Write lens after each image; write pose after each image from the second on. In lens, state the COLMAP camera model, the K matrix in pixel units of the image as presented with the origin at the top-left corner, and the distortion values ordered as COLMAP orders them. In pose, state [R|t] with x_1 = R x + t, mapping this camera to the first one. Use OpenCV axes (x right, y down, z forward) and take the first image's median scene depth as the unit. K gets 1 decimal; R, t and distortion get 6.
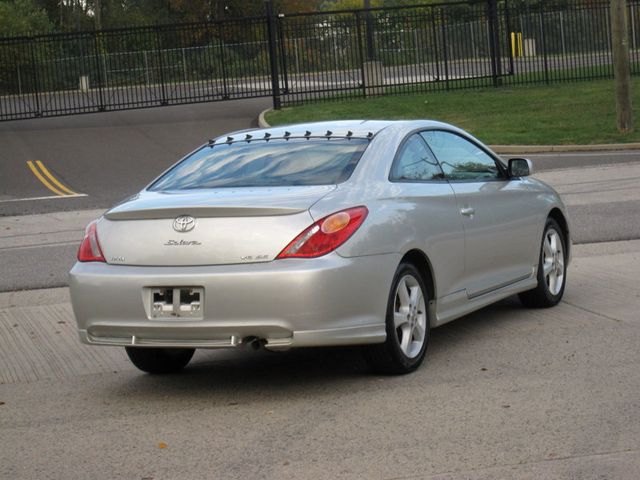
lens RADIAL K [[1771.5, 0, 320.0], [0, 1771.5, 240.0], [0, 0, 1]] dist [-0.054106, 0.196062]
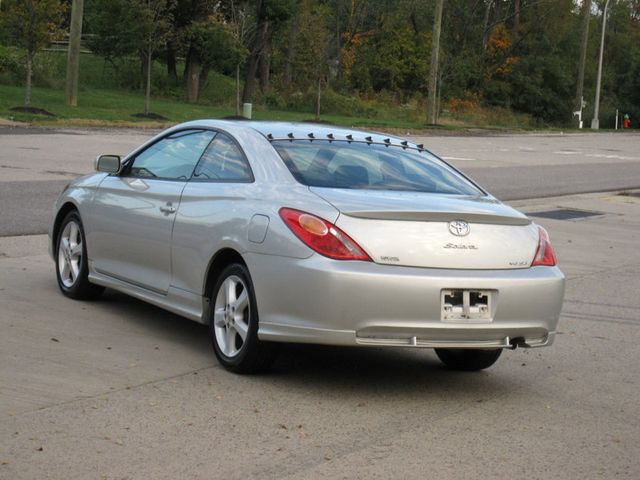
lens RADIAL K [[1861.8, 0, 320.0], [0, 1861.8, 240.0], [0, 0, 1]] dist [-0.062039, -0.122088]
pose [[0.592251, 0.043379, 0.804585, -0.996720], [-0.051260, 0.998555, -0.016105, 0.019408], [-0.804121, -0.031705, 0.593619, 0.425260]]
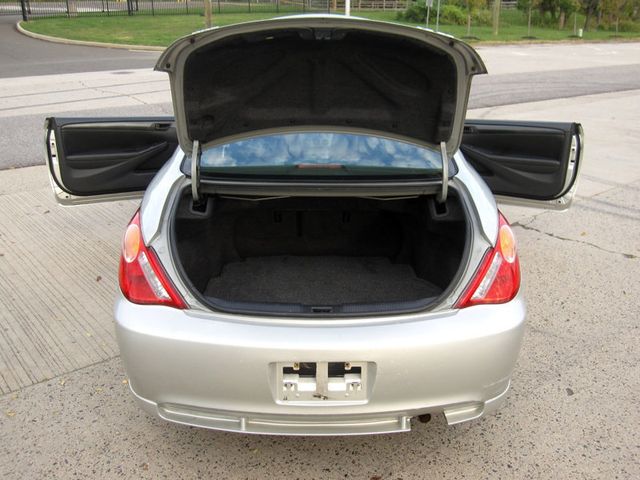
lens RADIAL K [[613.5, 0, 320.0], [0, 613.5, 240.0], [0, 0, 1]] dist [-0.064319, 0.026245]
pose [[0.899467, -0.086253, 0.428392, -0.176123], [-0.029337, 0.966197, 0.256131, -0.075712], [-0.436003, -0.242949, 0.866531, 0.806264]]
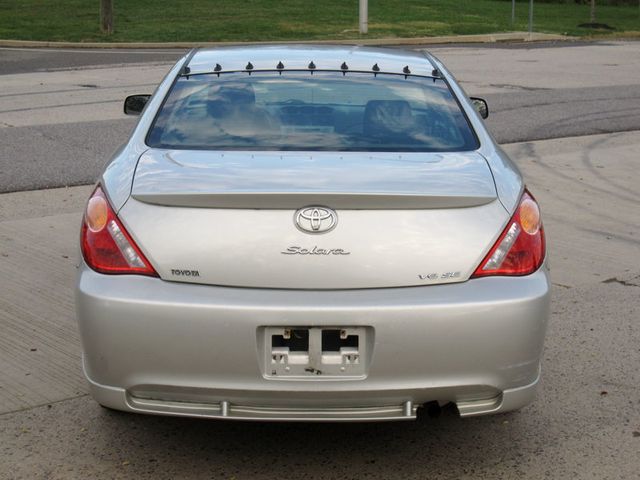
lens RADIAL K [[1282.6, 0, 320.0], [0, 1282.6, 240.0], [0, 0, 1]] dist [-0.047185, -0.499210]
pose [[0.896951, -0.016984, 0.441803, -0.272030], [-0.030218, 0.994570, 0.099582, -0.046299], [-0.441096, -0.102670, 0.891568, 0.606543]]
